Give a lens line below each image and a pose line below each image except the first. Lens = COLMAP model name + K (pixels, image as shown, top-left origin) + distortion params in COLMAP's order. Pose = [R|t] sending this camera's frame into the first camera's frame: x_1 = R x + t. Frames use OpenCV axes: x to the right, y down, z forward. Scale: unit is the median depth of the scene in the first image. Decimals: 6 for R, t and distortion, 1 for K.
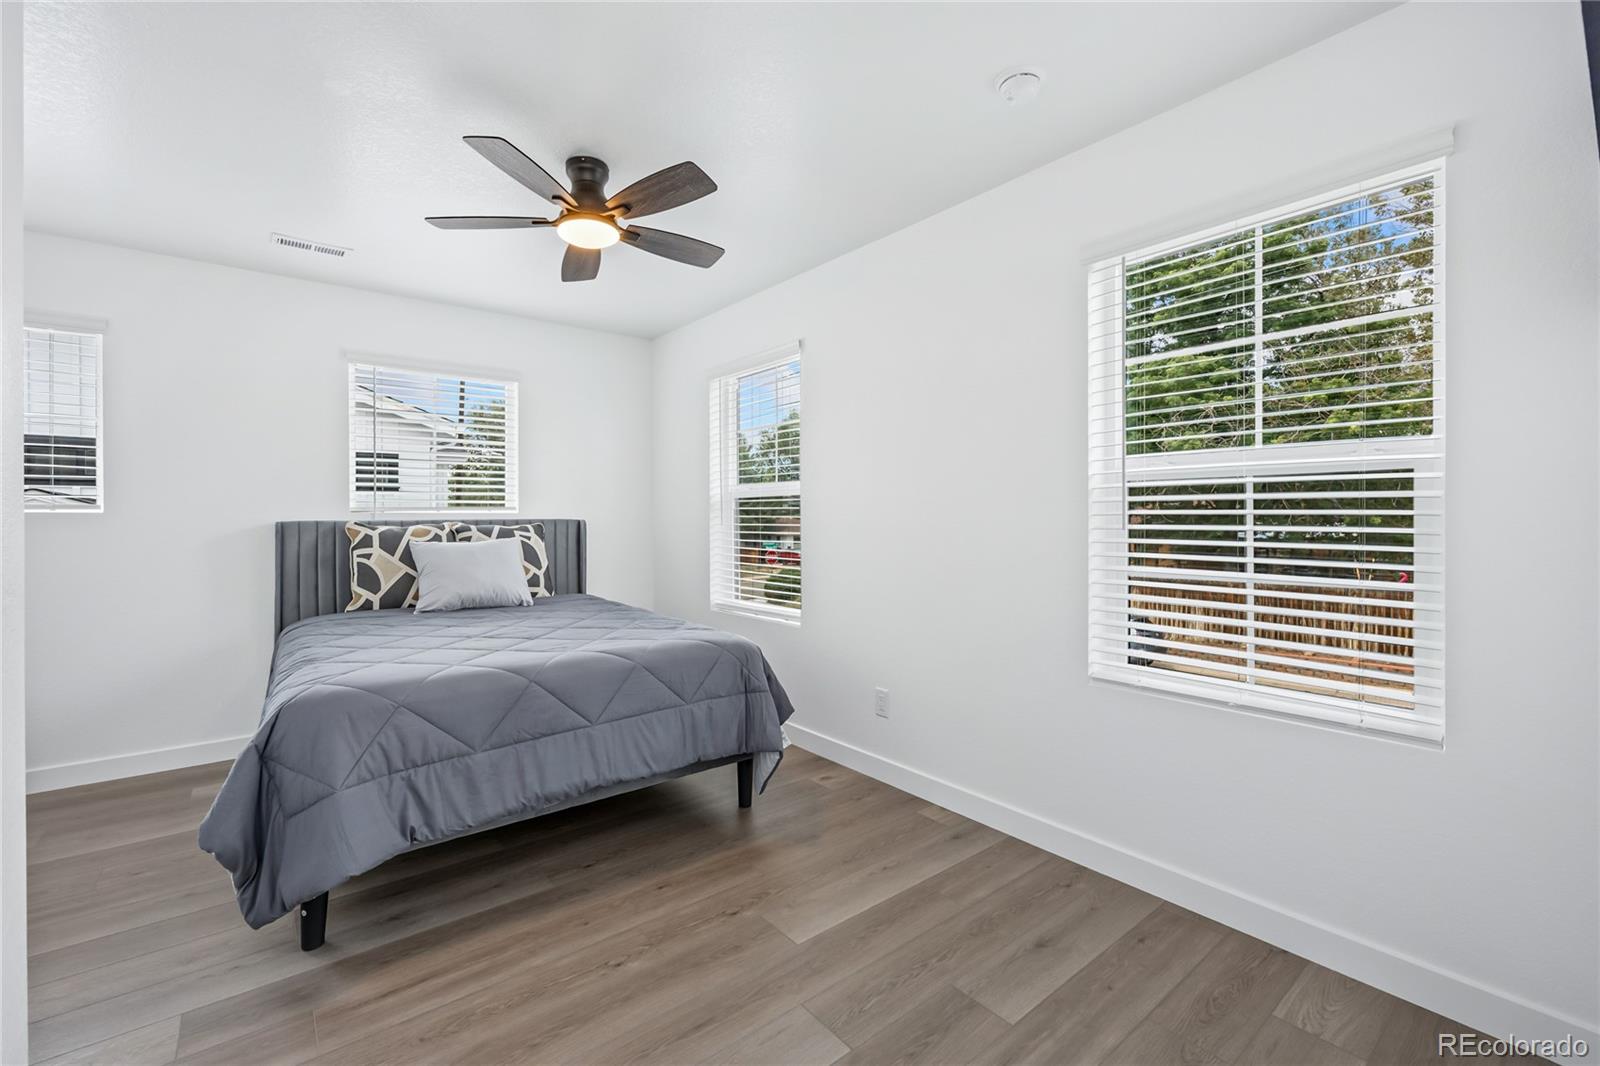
lens RADIAL K [[674.3, 0, 800.0], [0, 674.3, 533.0], [0, 0, 1]] dist [-0.011313, 0.000149]
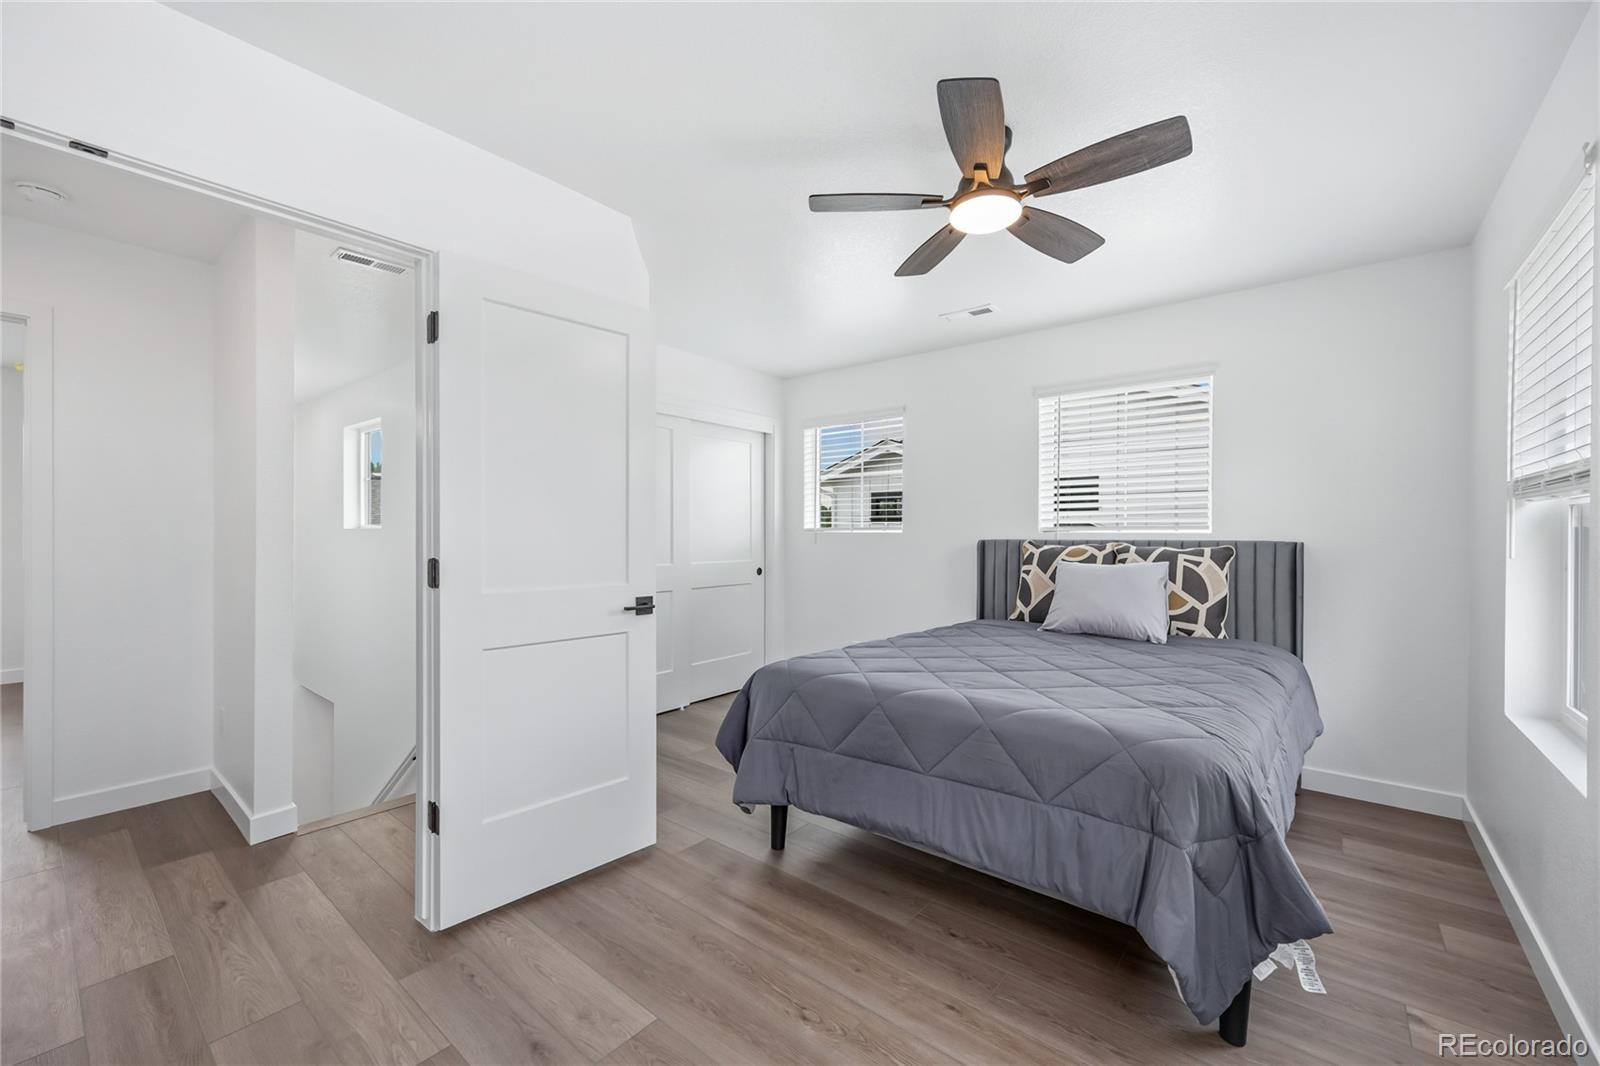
lens RADIAL K [[640.7, 0, 794.1], [0, 640.7, 543.1], [0, 0, 1]] dist [0.001007, 0.000047]
pose [[0.189570, 0.019243, -0.981679, 0.320202], [-0.024095, 0.999598, 0.014942, -0.020226], [0.981572, 0.020821, 0.189957, 0.427253]]
